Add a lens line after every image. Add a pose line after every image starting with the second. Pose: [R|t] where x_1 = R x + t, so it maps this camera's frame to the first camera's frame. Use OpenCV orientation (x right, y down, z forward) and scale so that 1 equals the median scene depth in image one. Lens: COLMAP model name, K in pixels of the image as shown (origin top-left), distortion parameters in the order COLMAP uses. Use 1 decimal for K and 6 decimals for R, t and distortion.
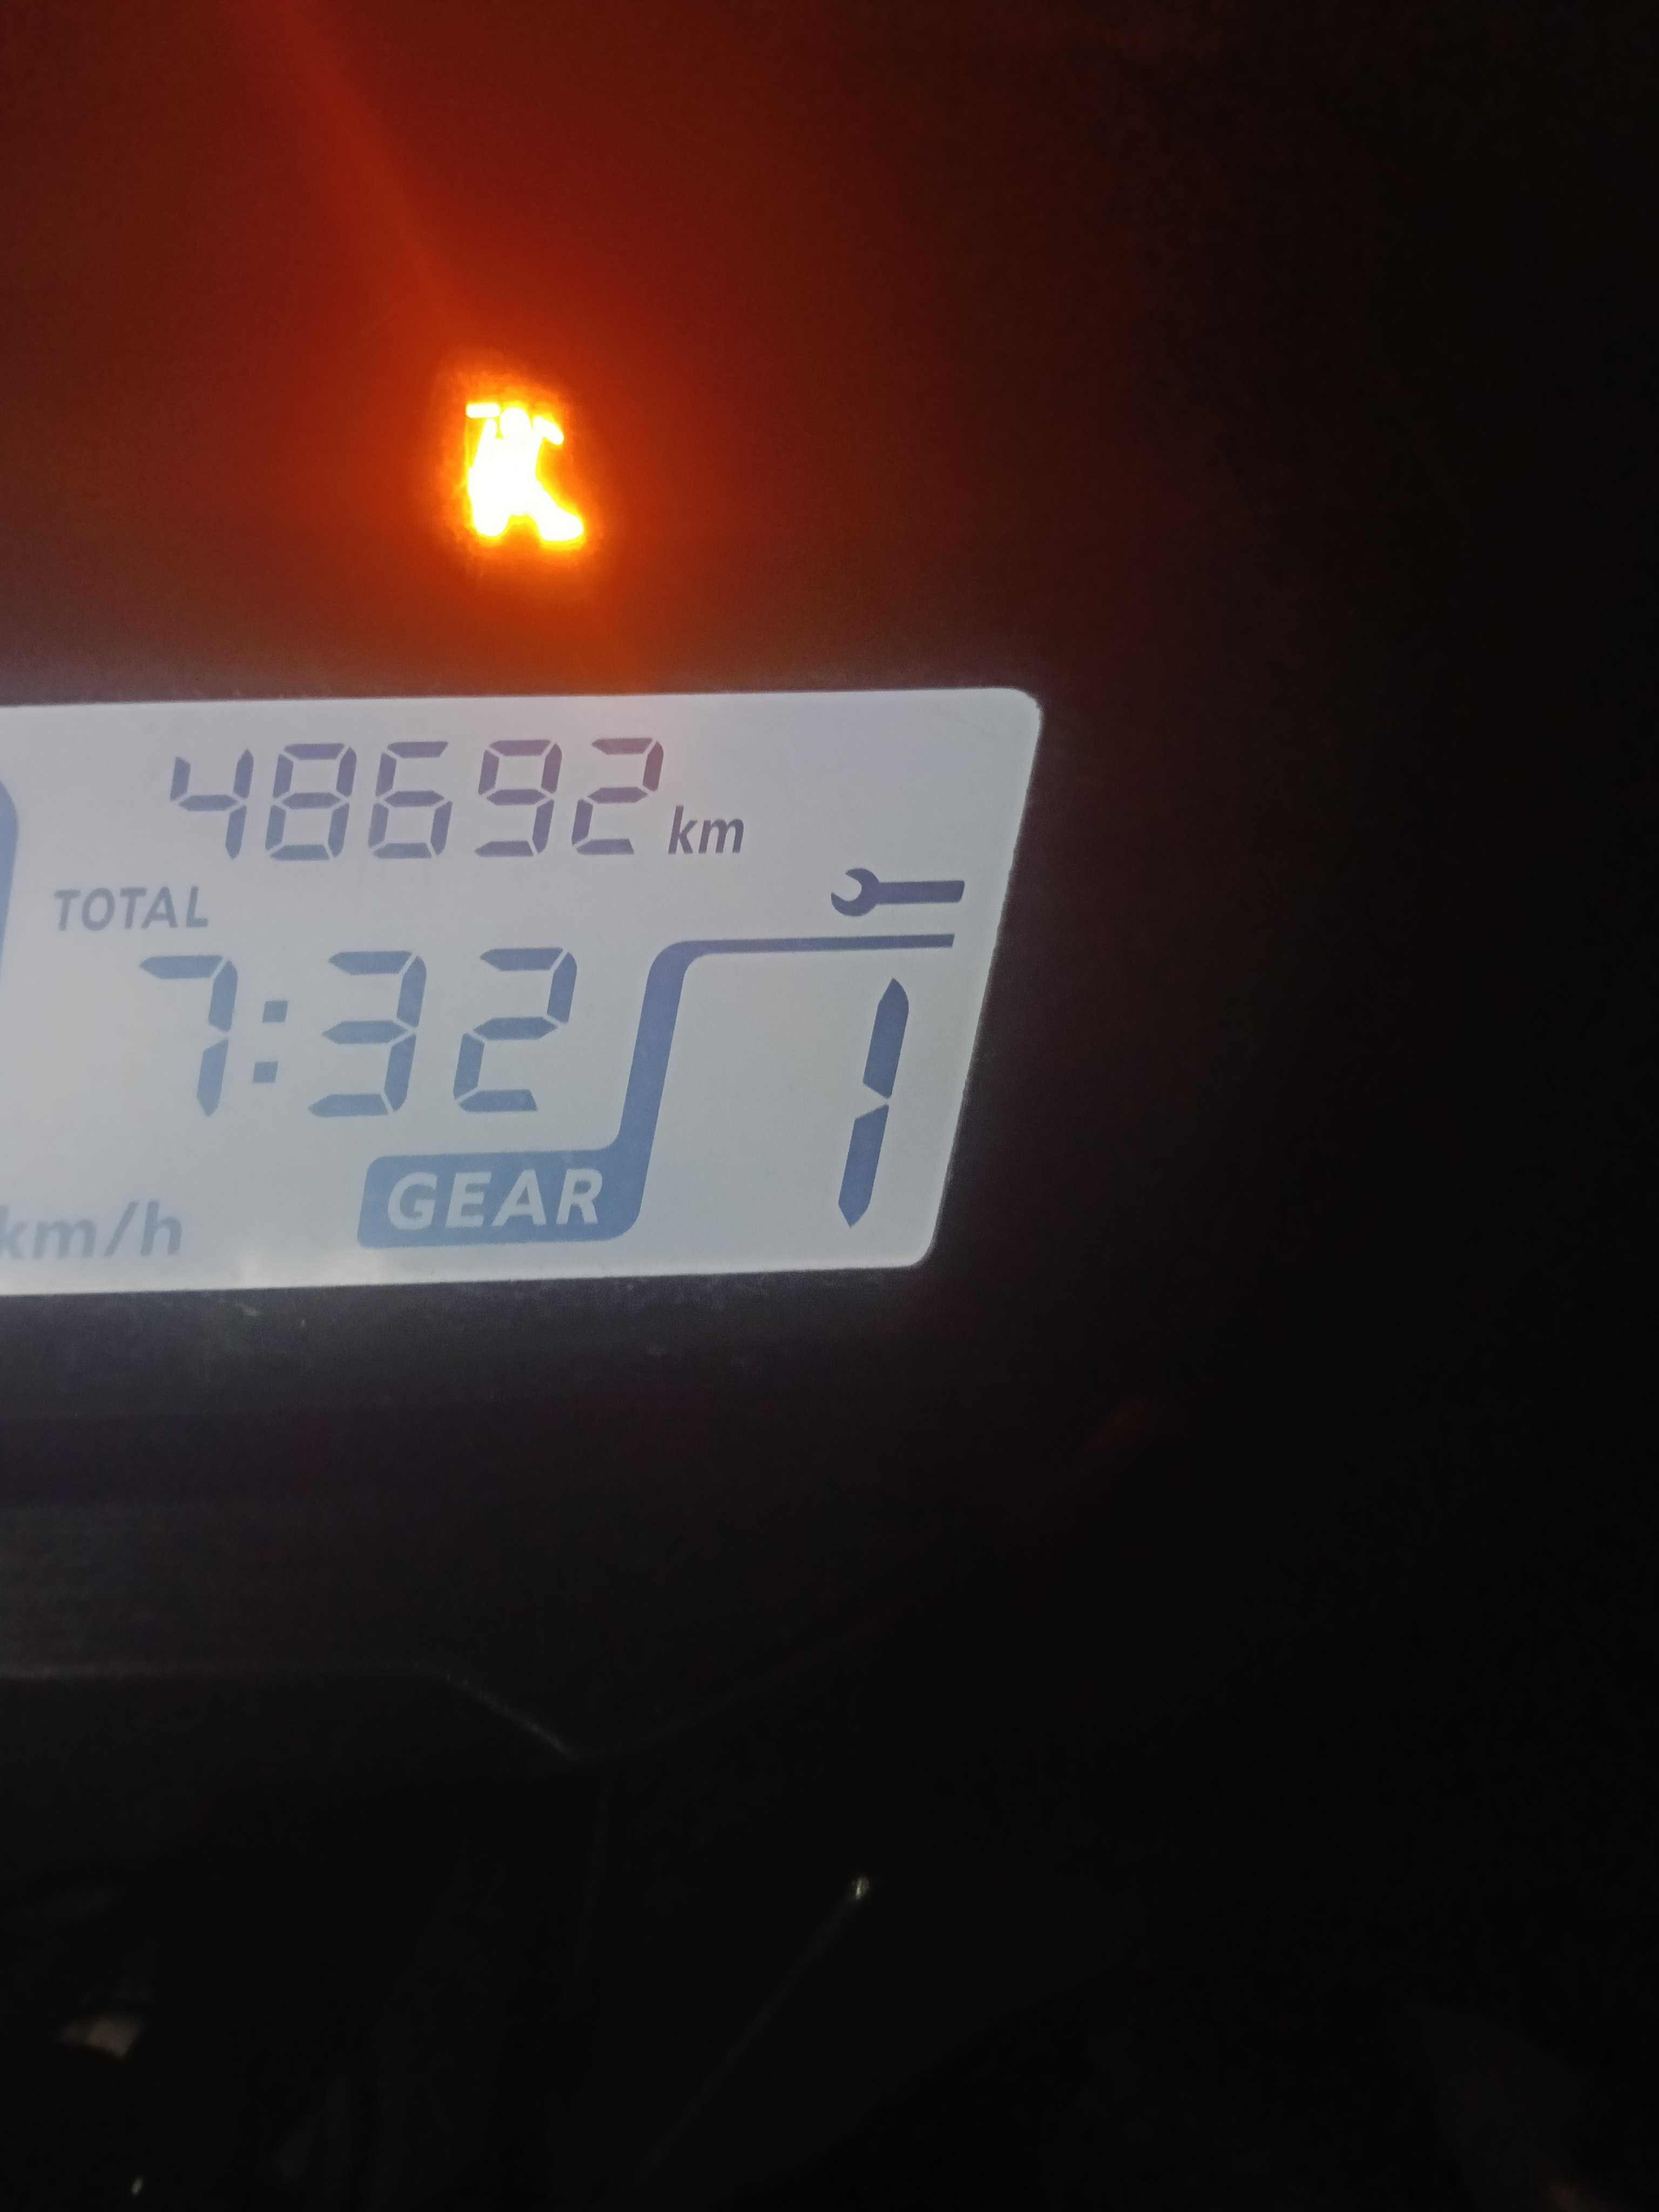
lens RADIAL K [[1808.1, 0, 829.4], [0, 1808.1, 1097.2], [0, 0, 1]] dist [0.095718, -0.406529]
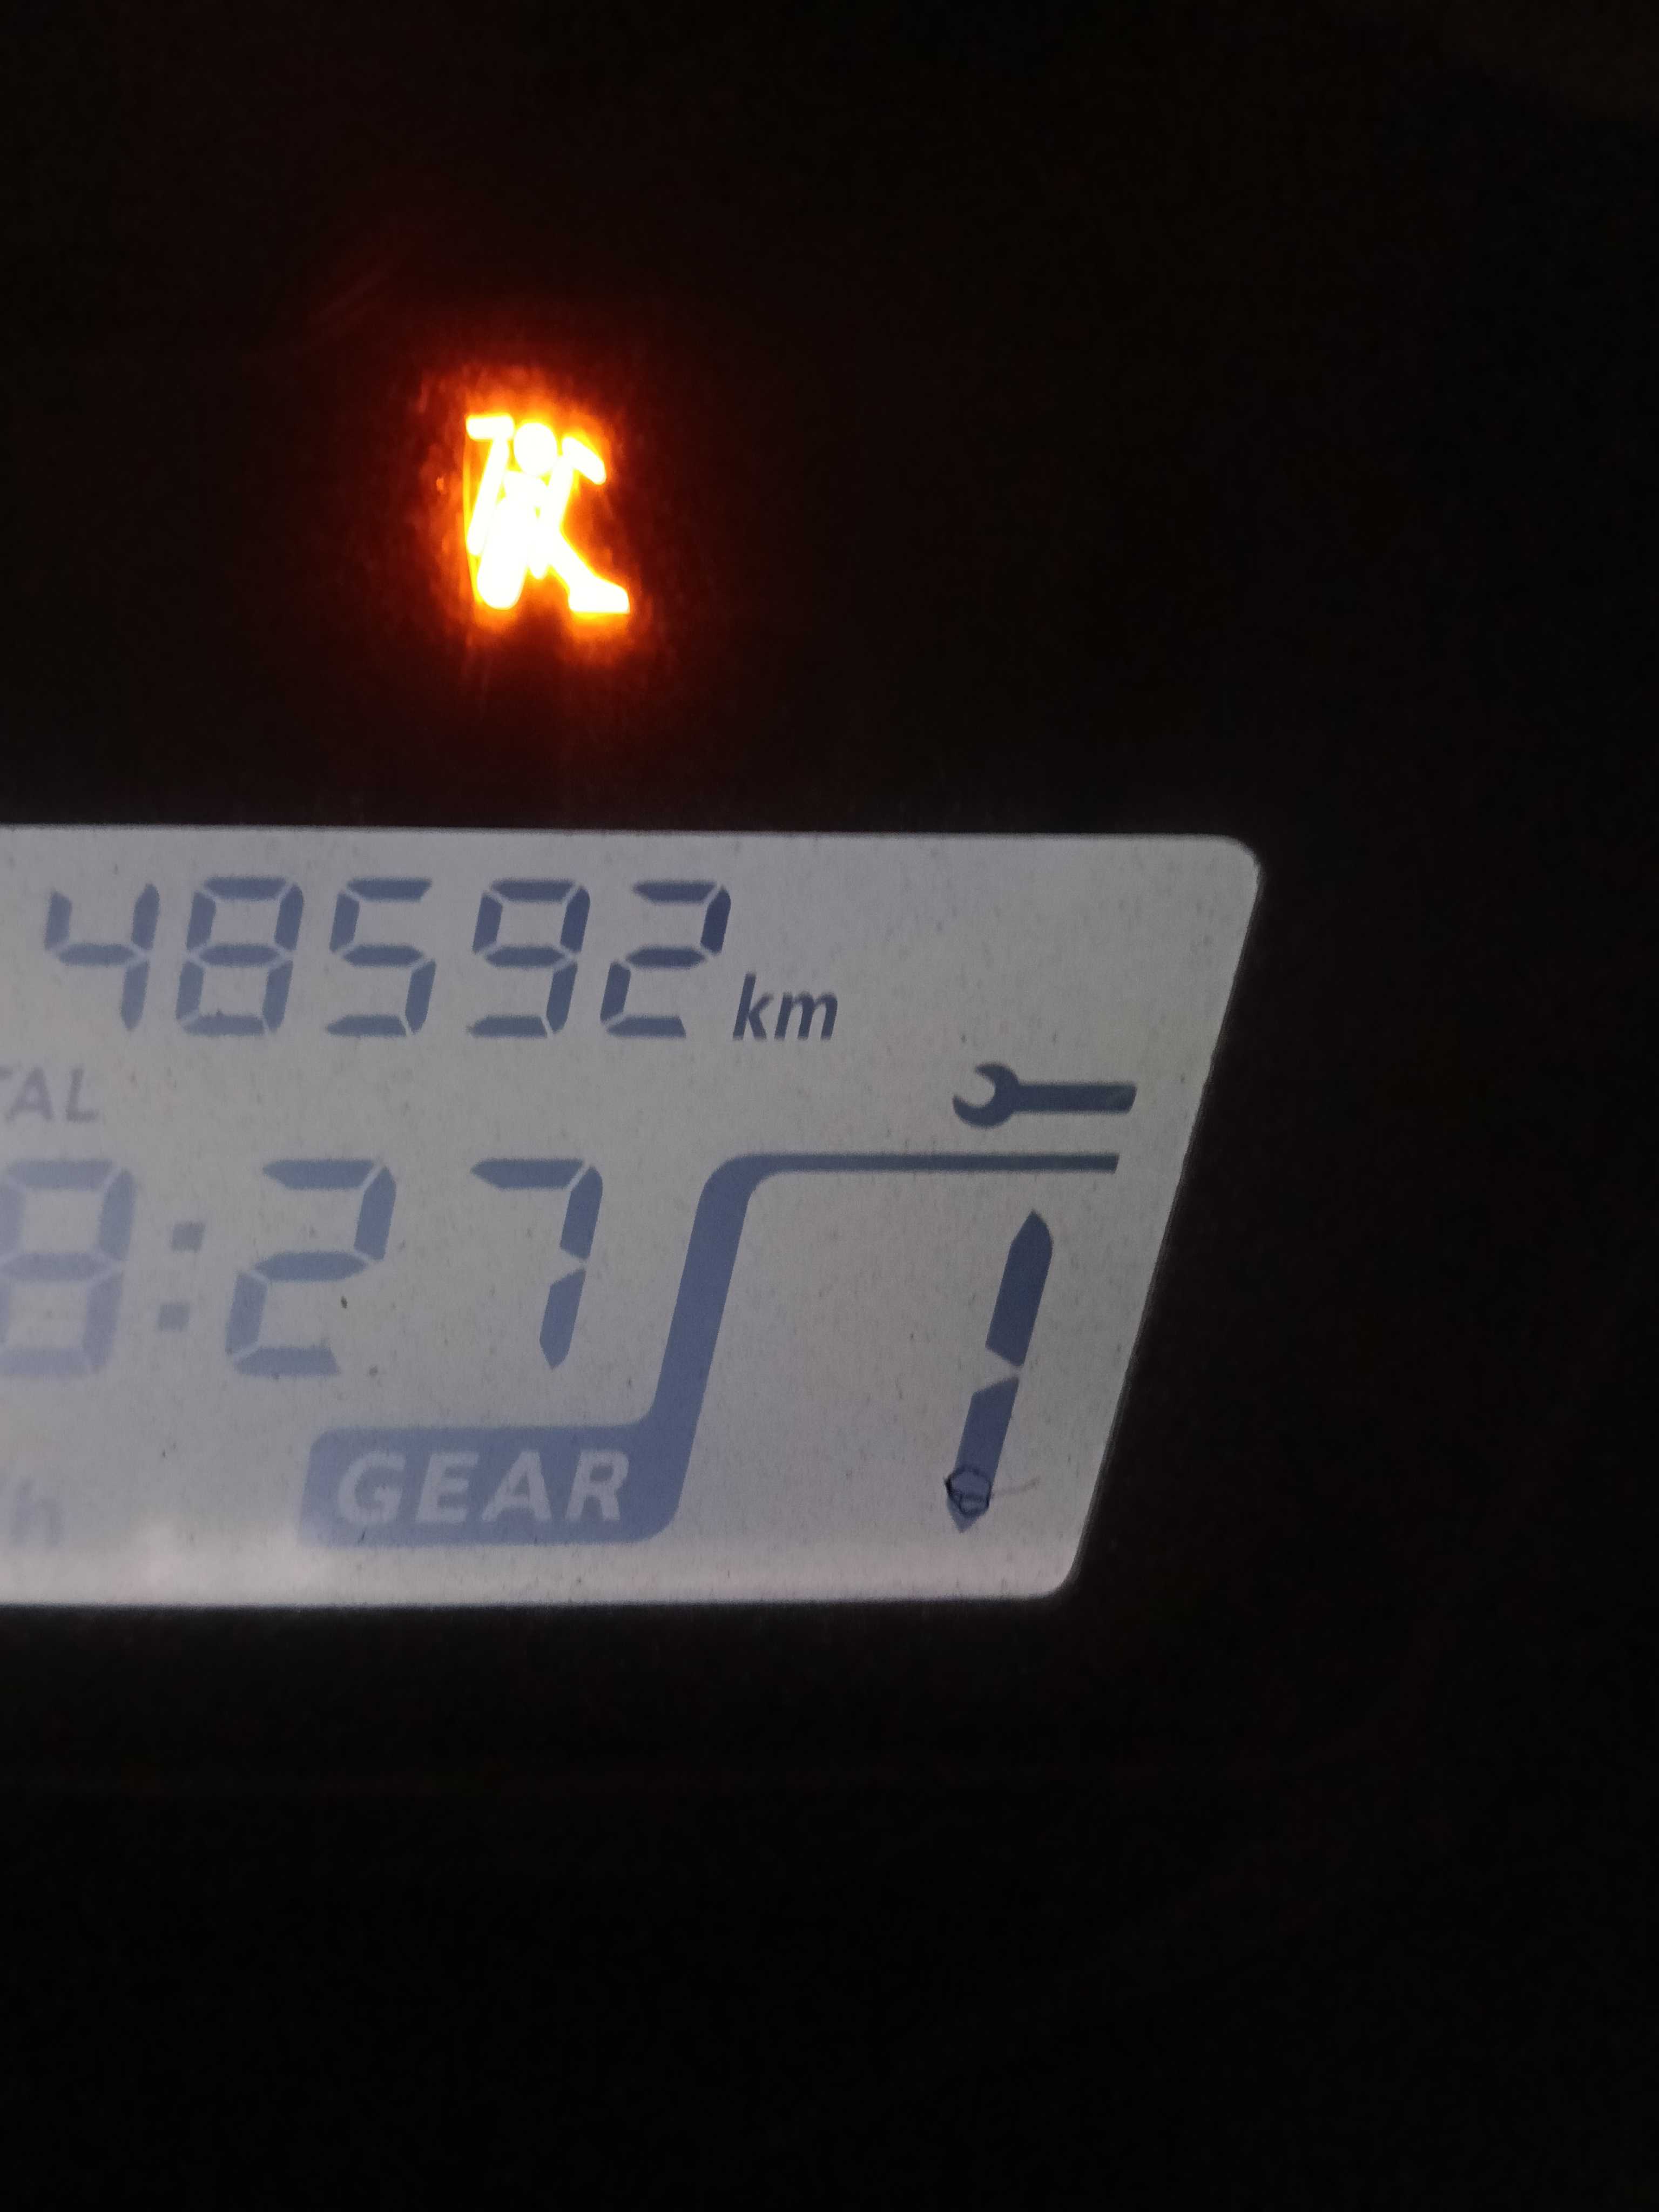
lens RADIAL K [[1788.8, 0, 844.0], [0, 1788.8, 1099.1], [0, 0, 1]] dist [0.094098, -0.378387]
pose [[0.999448, 0.028107, 0.017699, -0.056353], [-0.028958, 0.998338, 0.049821, -0.147424], [-0.016270, -0.050306, 0.998601, 0.279771]]
